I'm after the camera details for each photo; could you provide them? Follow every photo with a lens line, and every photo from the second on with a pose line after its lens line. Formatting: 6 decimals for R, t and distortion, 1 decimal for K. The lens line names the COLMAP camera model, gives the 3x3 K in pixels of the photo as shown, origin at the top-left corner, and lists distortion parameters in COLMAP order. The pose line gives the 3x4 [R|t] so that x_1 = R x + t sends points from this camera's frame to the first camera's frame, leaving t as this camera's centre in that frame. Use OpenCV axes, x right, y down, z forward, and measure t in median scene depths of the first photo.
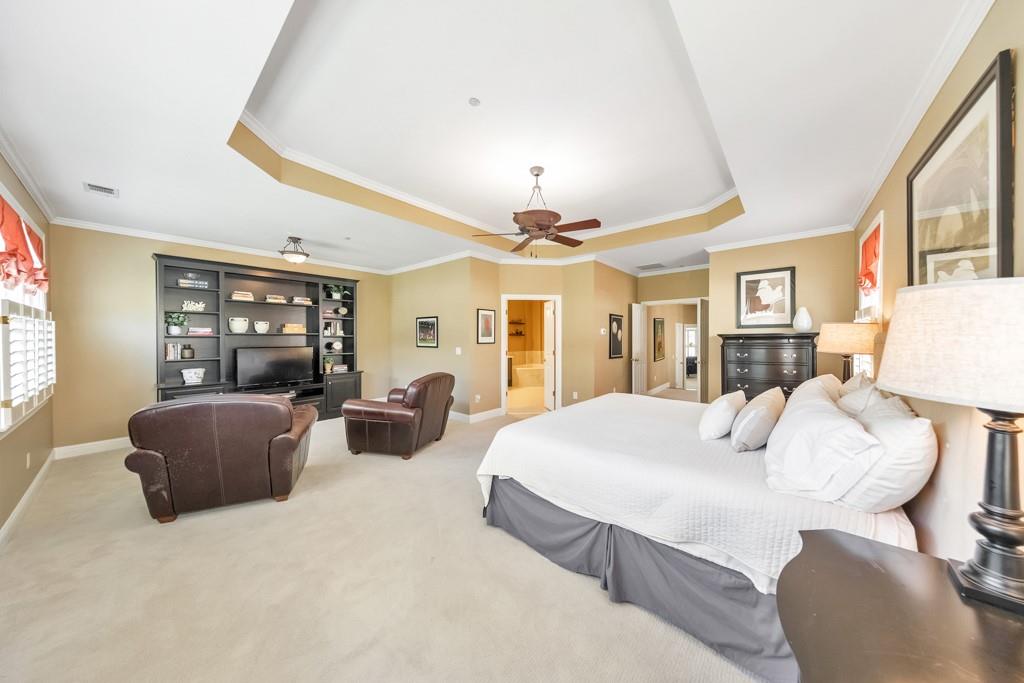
lens RADIAL K [[324.6, 0, 515.9], [0, 324.6, 341.6], [0, 0, 1]] dist [0.012360, 0.000008]
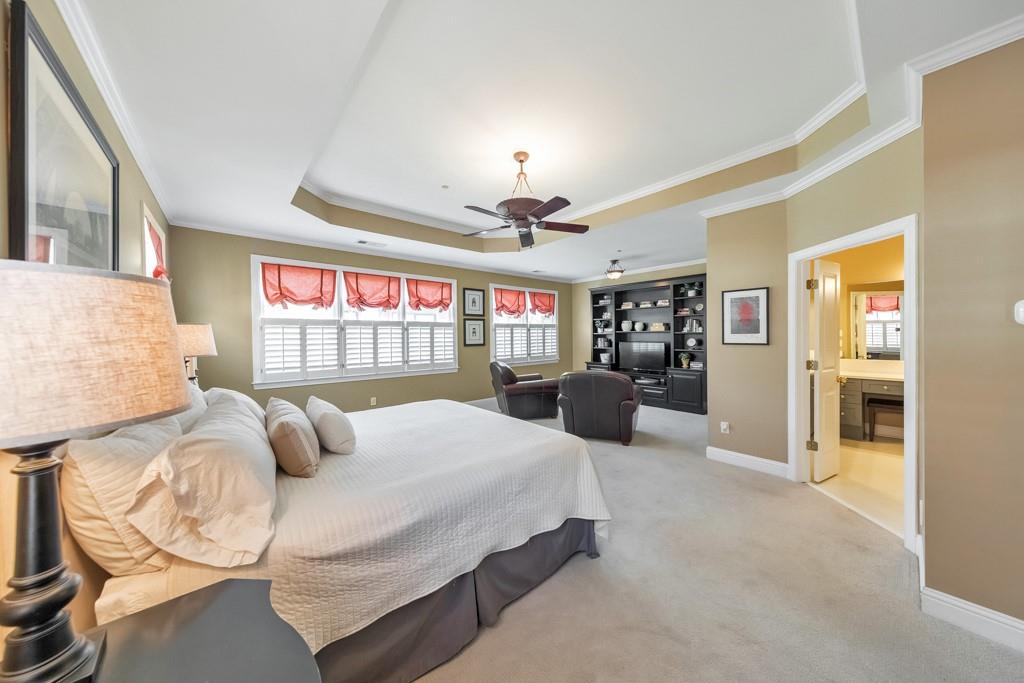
lens RADIAL K [[331.8, 0, 512.5], [0, 331.8, 337.9], [0, 0, 1]] dist [-0.000271, -0.000022]
pose [[-0.160252, 0.010655, -0.987019, 0.727963], [-0.006411, 0.999909, 0.011835, -0.013261], [0.987055, 0.008224, -0.160169, 0.802602]]
